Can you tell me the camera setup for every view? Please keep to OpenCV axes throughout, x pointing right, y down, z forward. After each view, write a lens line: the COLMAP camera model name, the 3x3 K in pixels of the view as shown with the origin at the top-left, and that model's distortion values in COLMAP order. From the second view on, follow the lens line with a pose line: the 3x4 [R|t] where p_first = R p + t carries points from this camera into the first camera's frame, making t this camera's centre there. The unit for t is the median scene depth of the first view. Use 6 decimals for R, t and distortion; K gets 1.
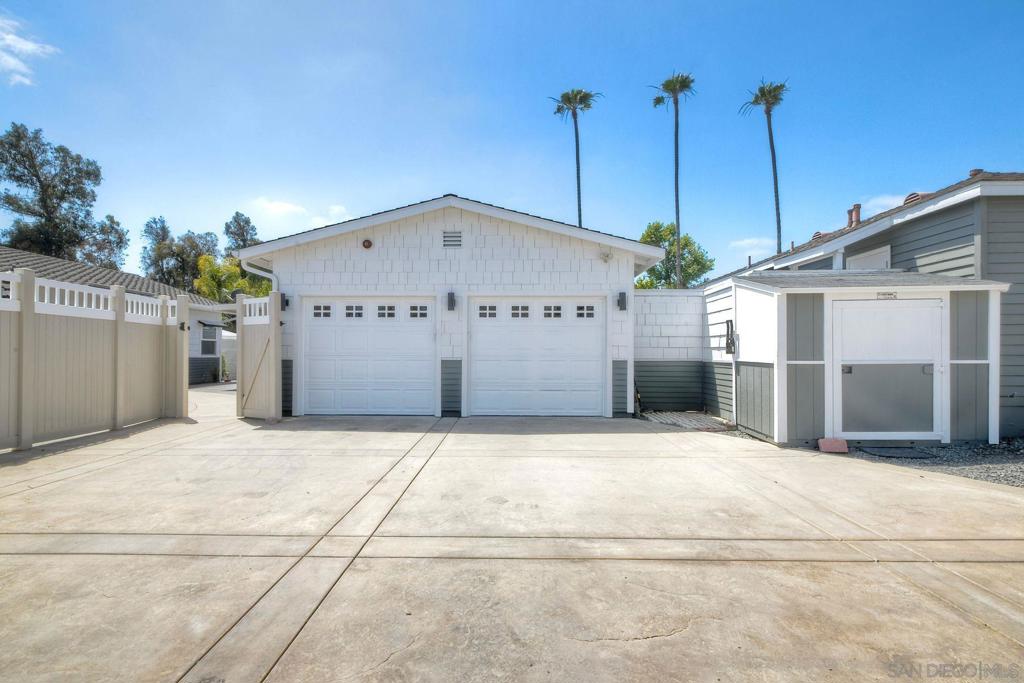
lens RADIAL K [[462.1, 0, 510.1], [0, 462.1, 366.4], [0, 0, 1]] dist [0.001082, 0.000891]
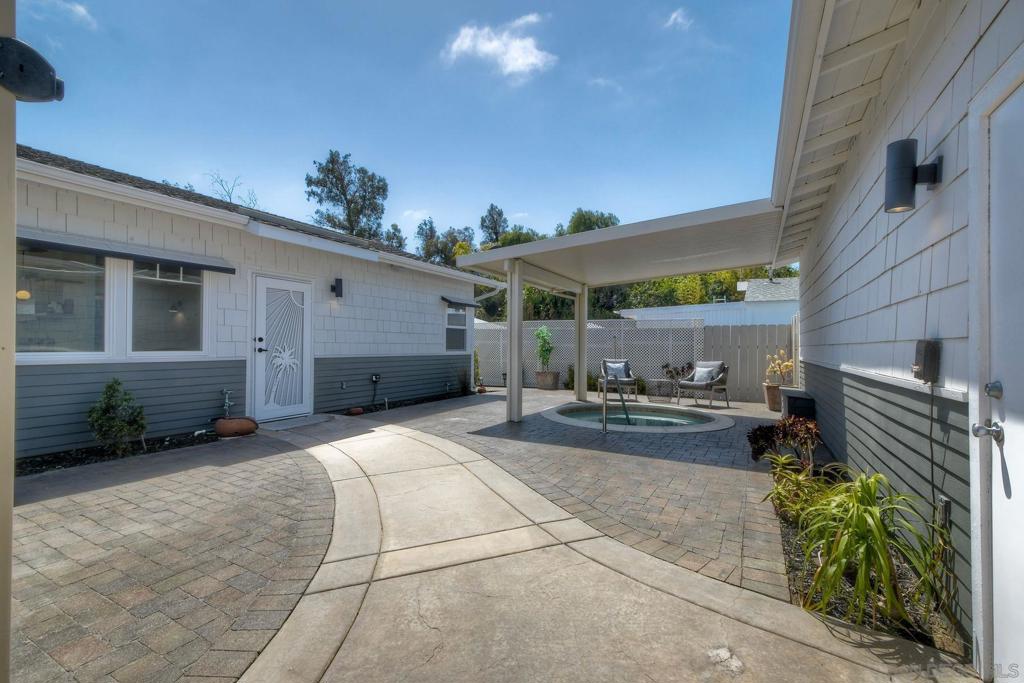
lens RADIAL K [[437.7, 0, 512.0], [0, 437.7, 341.5], [0, 0, 1]] dist [0.000192, 0.000137]
pose [[0.889085, -0.001380, -0.457739, -0.125824], [-0.016548, 0.999245, -0.035154, -0.007196], [0.457442, 0.038830, 0.888391, 0.203852]]
